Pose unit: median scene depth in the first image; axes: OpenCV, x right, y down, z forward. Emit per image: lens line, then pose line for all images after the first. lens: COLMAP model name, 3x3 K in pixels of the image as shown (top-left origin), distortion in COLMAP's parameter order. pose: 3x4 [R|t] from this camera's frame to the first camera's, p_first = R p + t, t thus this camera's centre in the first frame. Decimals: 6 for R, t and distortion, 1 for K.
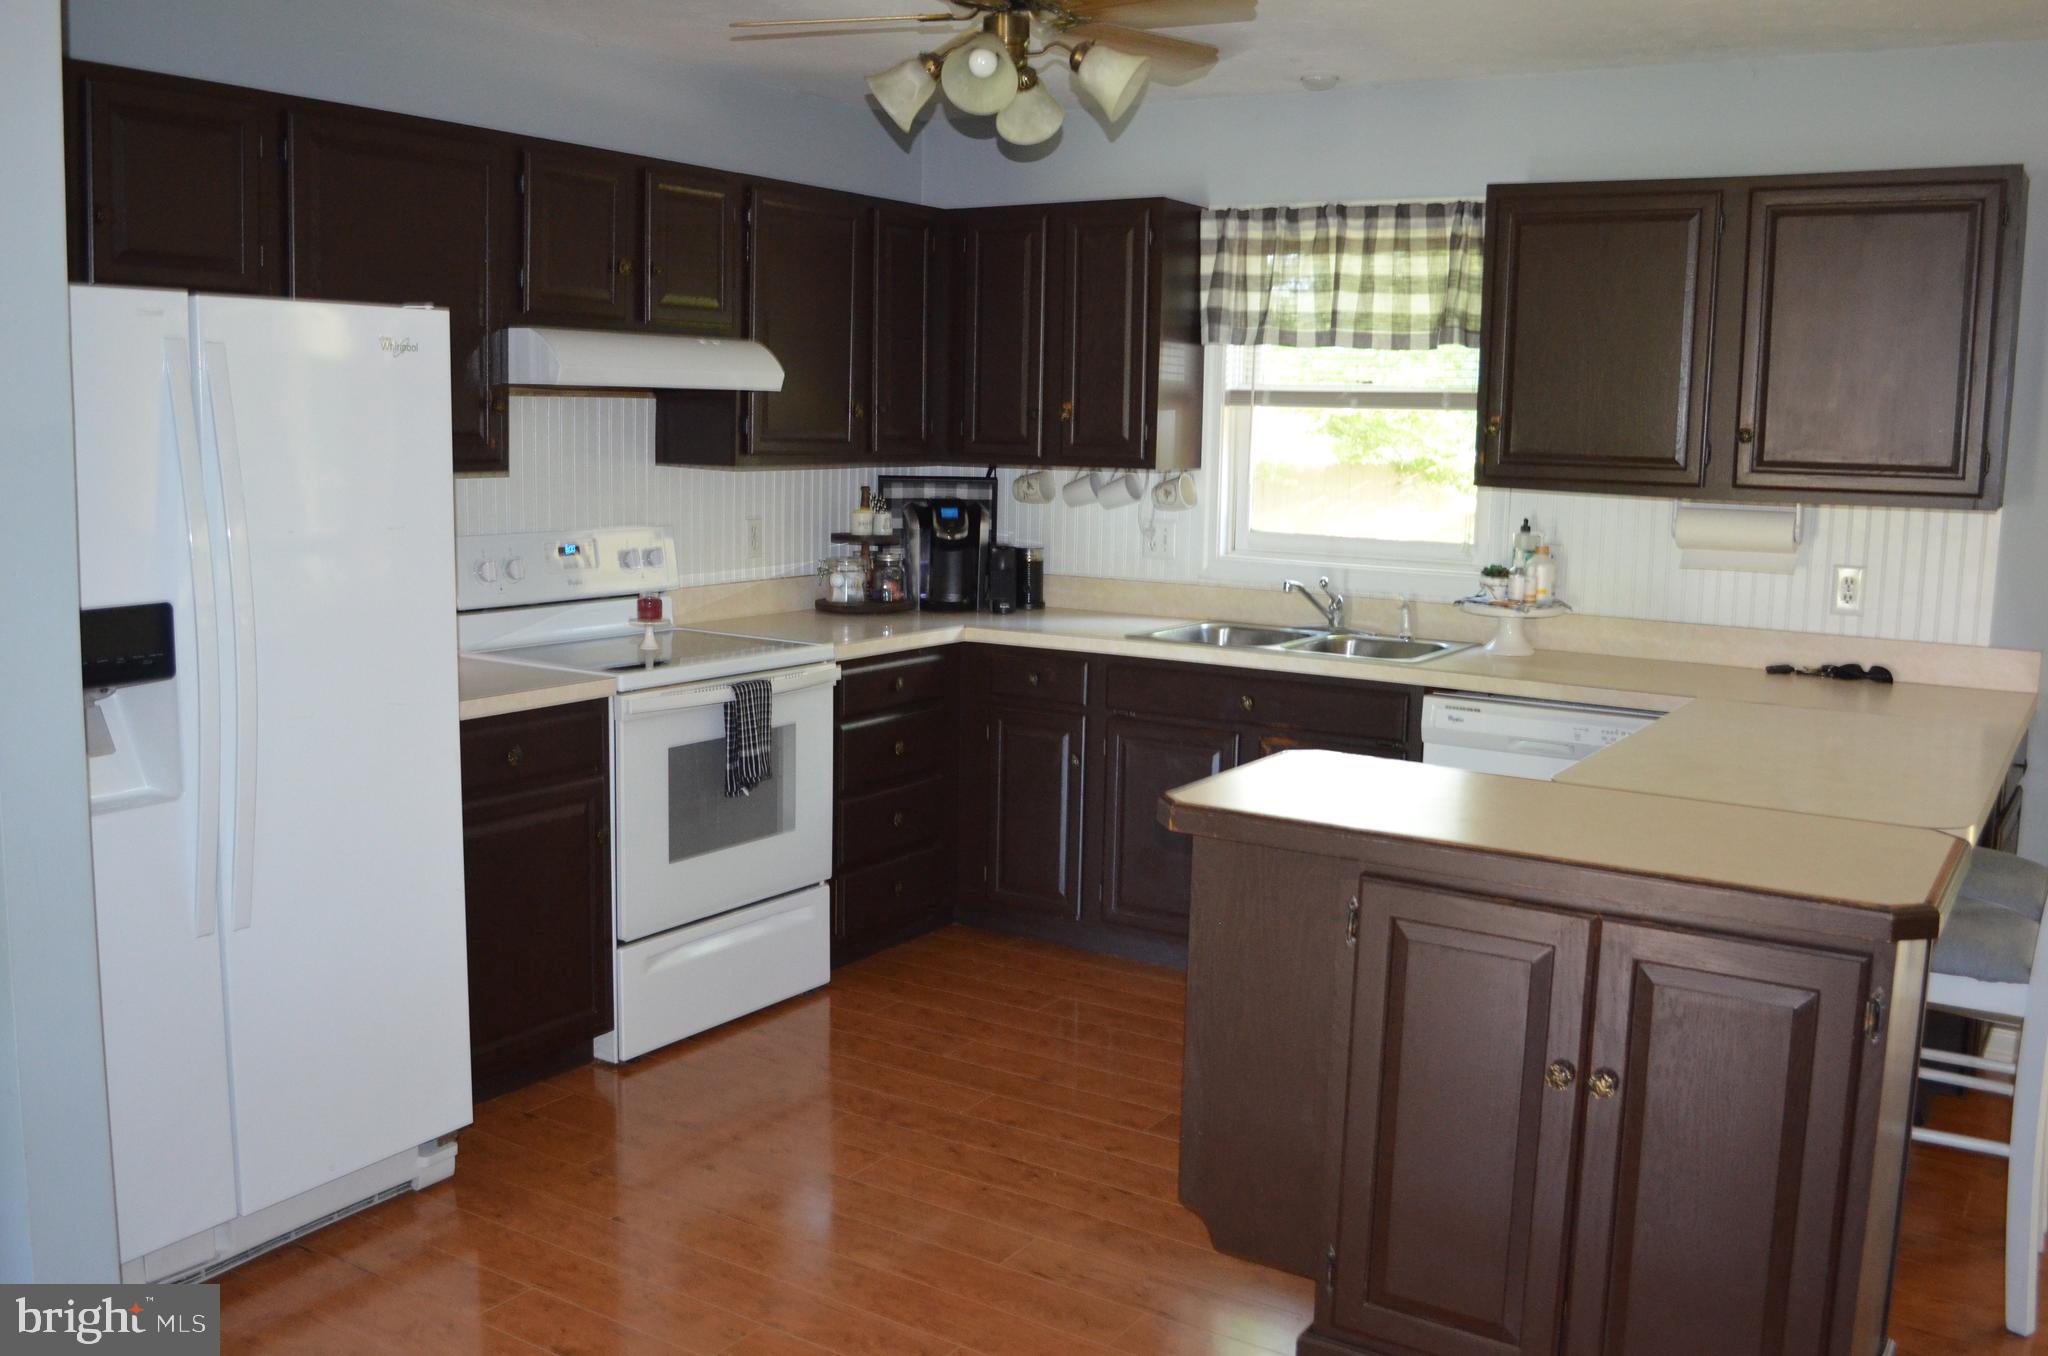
lens RADIAL K [[1767.2, 0, 1024.0], [0, 1767.2, 678.0], [0, 0, 1]] dist [-0.074368, -0.008224]
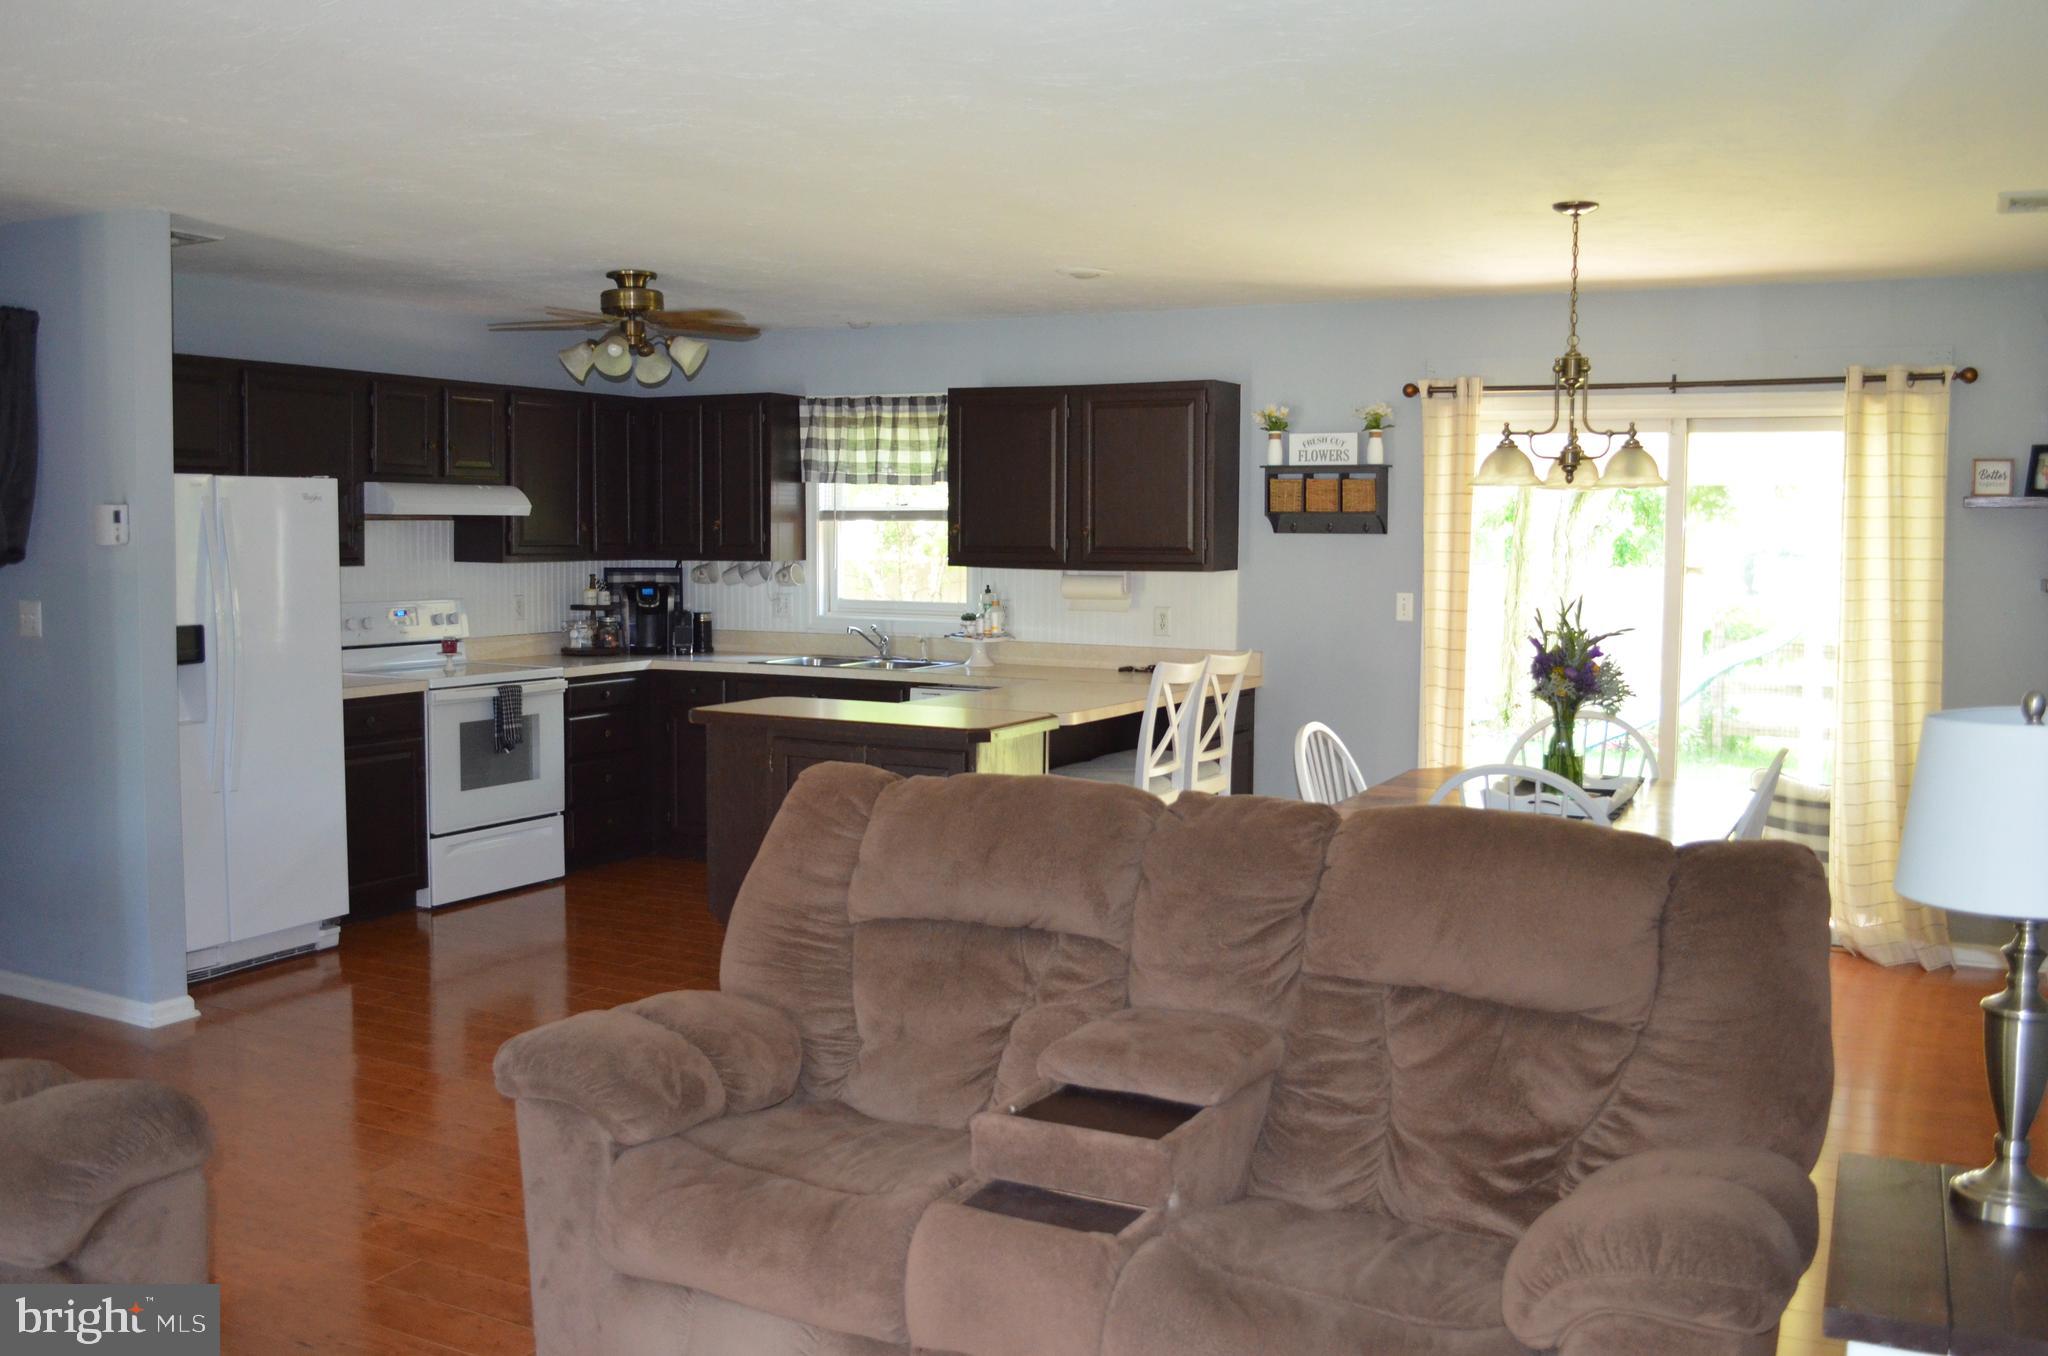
lens RADIAL K [[1767.2, 0, 1024.0], [0, 1767.2, 678.0], [0, 0, 1]] dist [-0.074368, -0.008224]
pose [[0.995467, -0.019937, 0.092998, 0.159004], [0.025529, 0.997912, -0.059325, 0.093716], [-0.091621, 0.061430, 0.993897, -0.638046]]
